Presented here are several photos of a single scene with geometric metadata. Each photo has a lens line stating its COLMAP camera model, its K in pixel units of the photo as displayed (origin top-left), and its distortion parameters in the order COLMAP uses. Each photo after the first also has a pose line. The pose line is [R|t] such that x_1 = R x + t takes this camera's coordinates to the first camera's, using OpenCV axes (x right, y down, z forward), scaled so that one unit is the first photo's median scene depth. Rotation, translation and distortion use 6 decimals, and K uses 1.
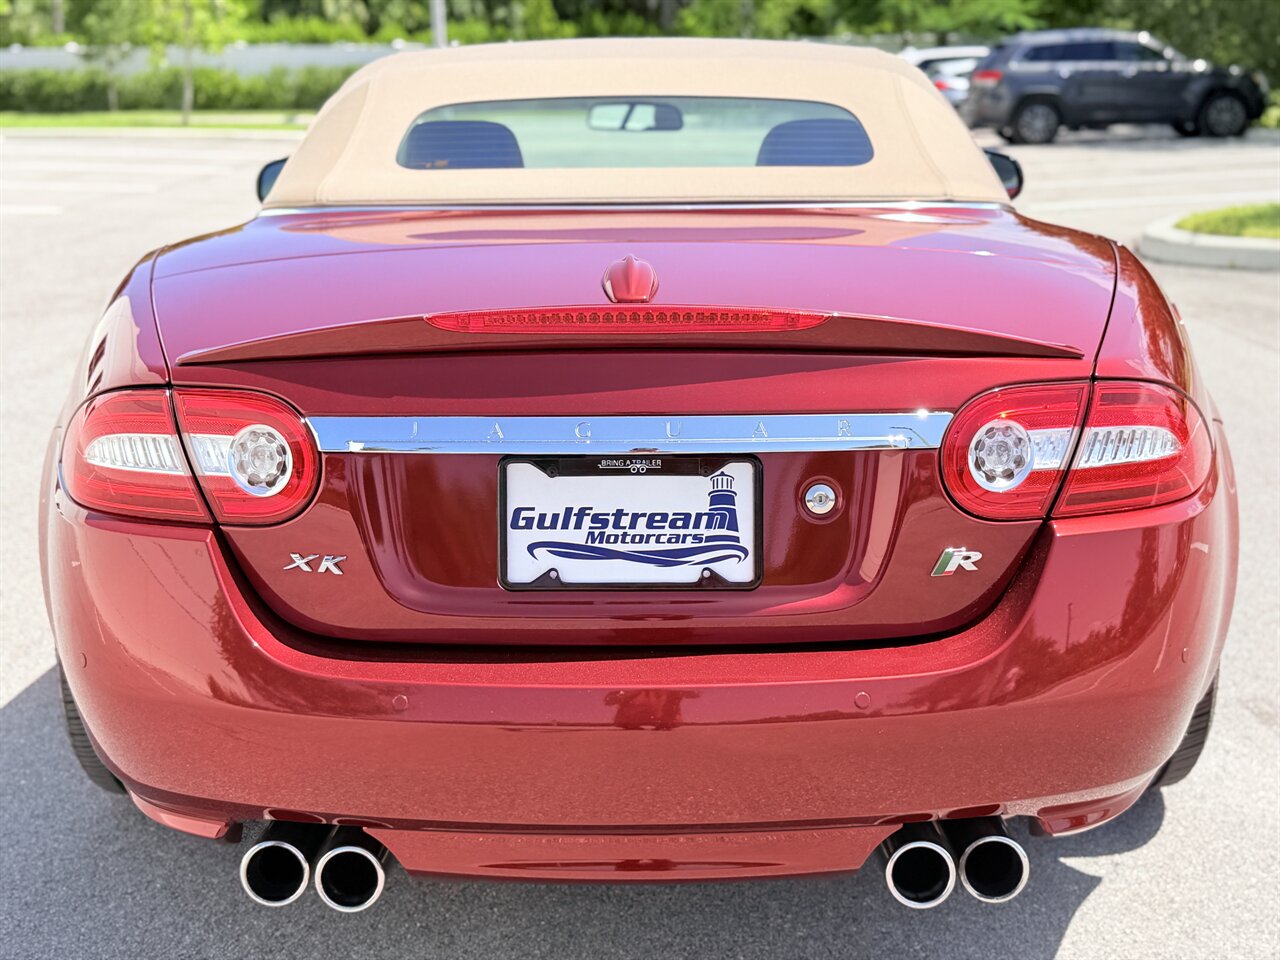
lens RADIAL K [[1620.0, 0, 642.8], [0, 1620.0, 497.6], [0, 0, 1]] dist [0.188891, -0.452055]
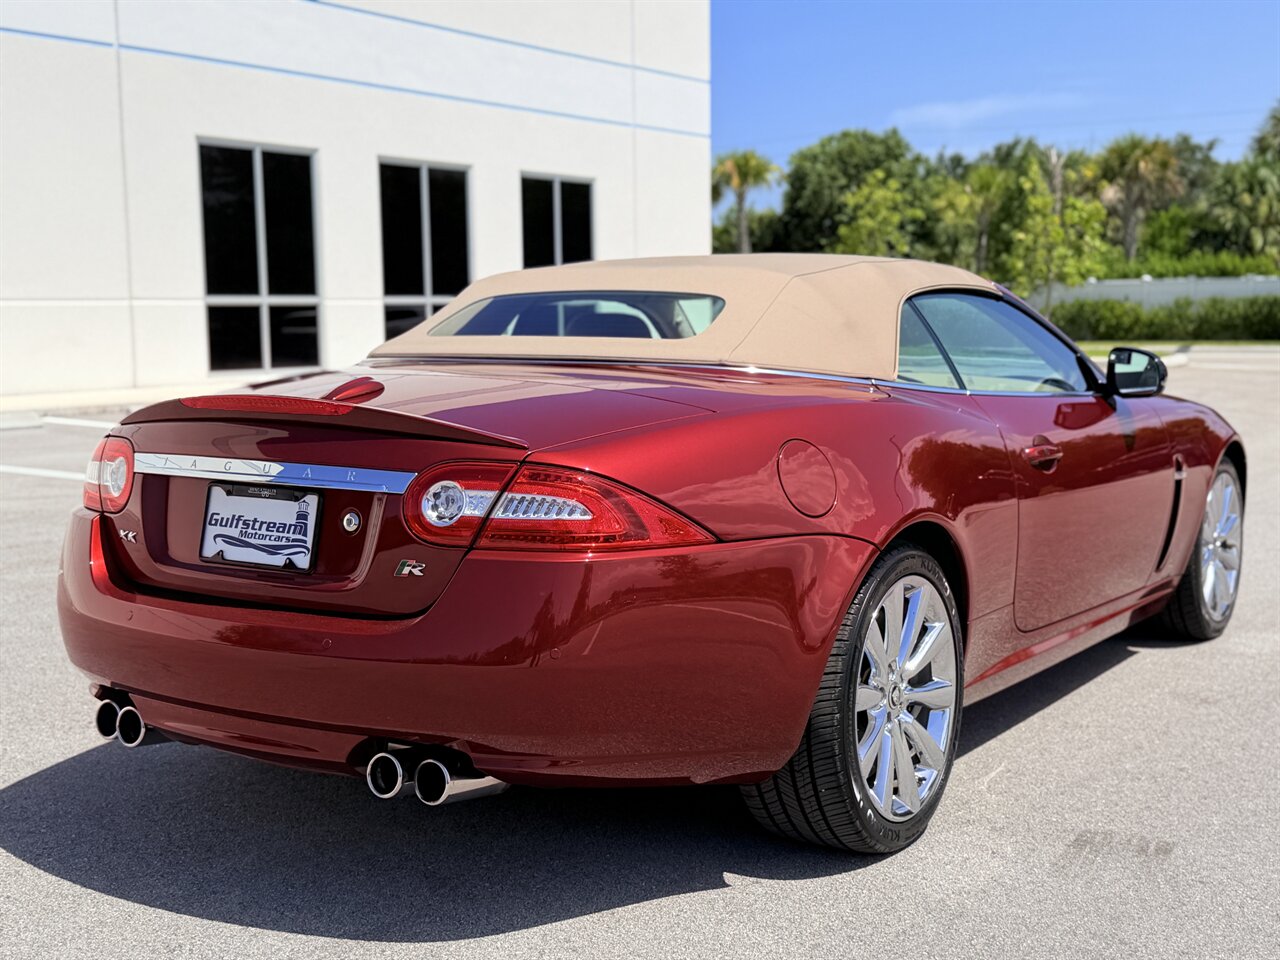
lens RADIAL K [[1620.0, 0, 642.8], [0, 1620.0, 497.6], [0, 0, 1]] dist [0.188891, -0.452055]
pose [[0.840126, 0.069727, -0.537890, 1.213348], [-0.142562, 0.985221, -0.094953, 0.088644], [0.523320, 0.156455, 0.837650, -0.194947]]
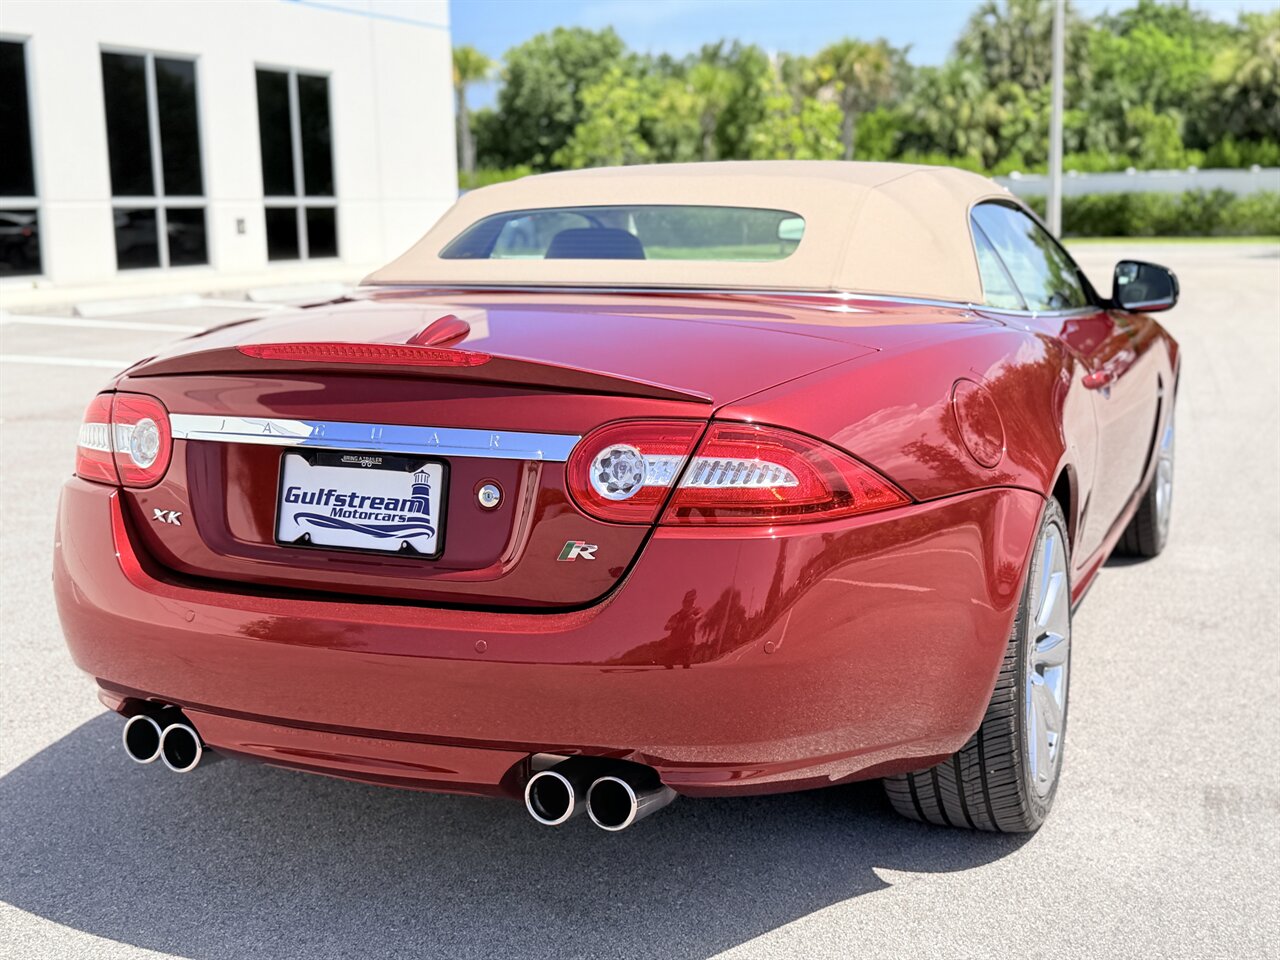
lens RADIAL K [[1620.0, 0, 642.8], [0, 1620.0, 497.6], [0, 0, 1]] dist [0.188891, -0.452055]
pose [[0.924975, 0.068221, -0.373855, 0.719374], [-0.096691, 0.993628, -0.057911, 0.066726], [0.367522, 0.089714, 0.925678, -0.173720]]
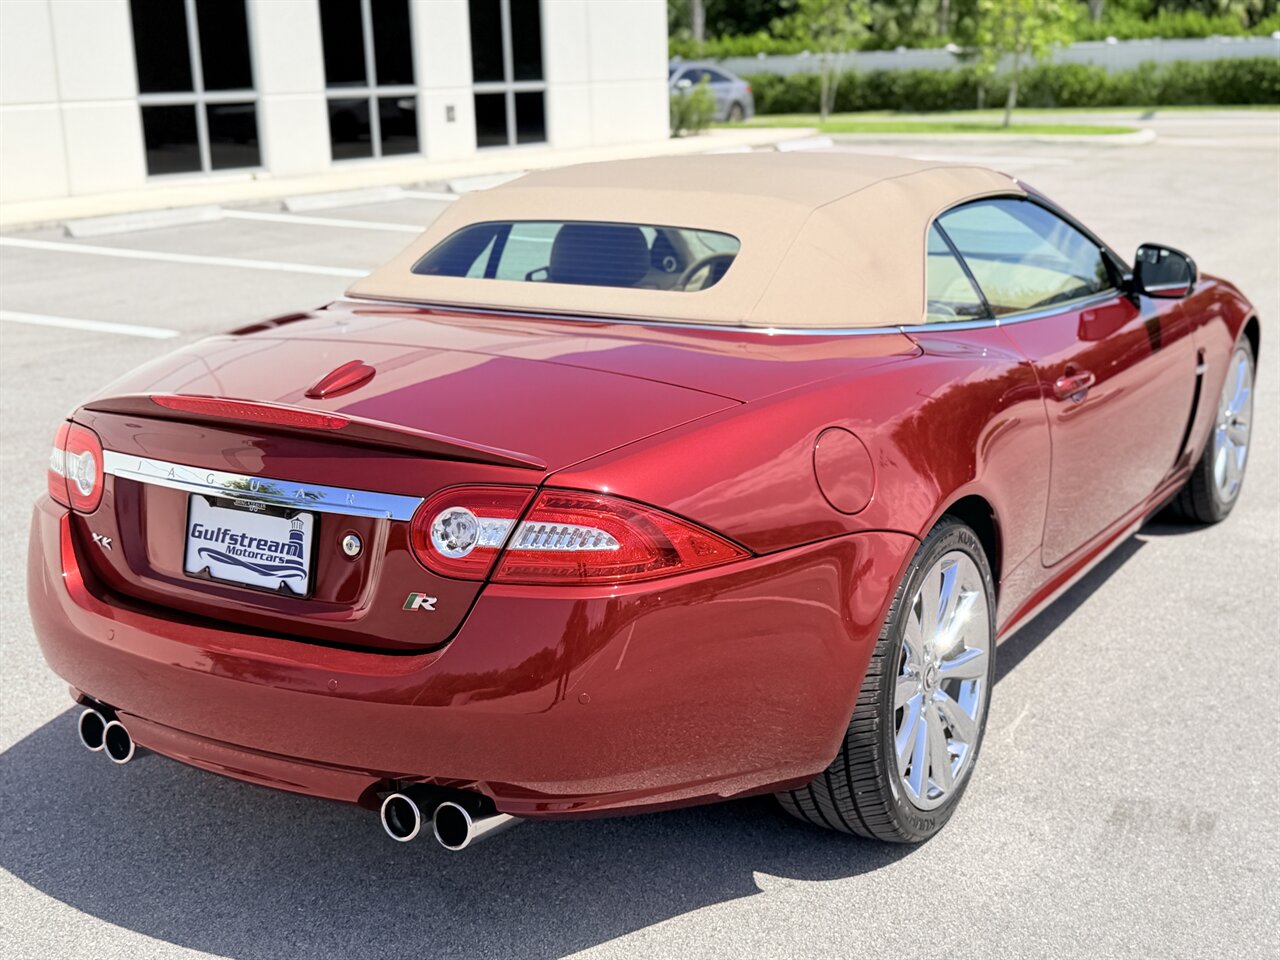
lens RADIAL K [[1620.0, 0, 642.8], [0, 1620.0, 497.6], [0, 0, 1]] dist [0.188891, -0.452055]
pose [[0.857179, 0.125490, -0.499496, 1.060063], [-0.120896, 0.991789, 0.041702, -0.134316], [0.500628, 0.024641, 0.865312, -0.133515]]
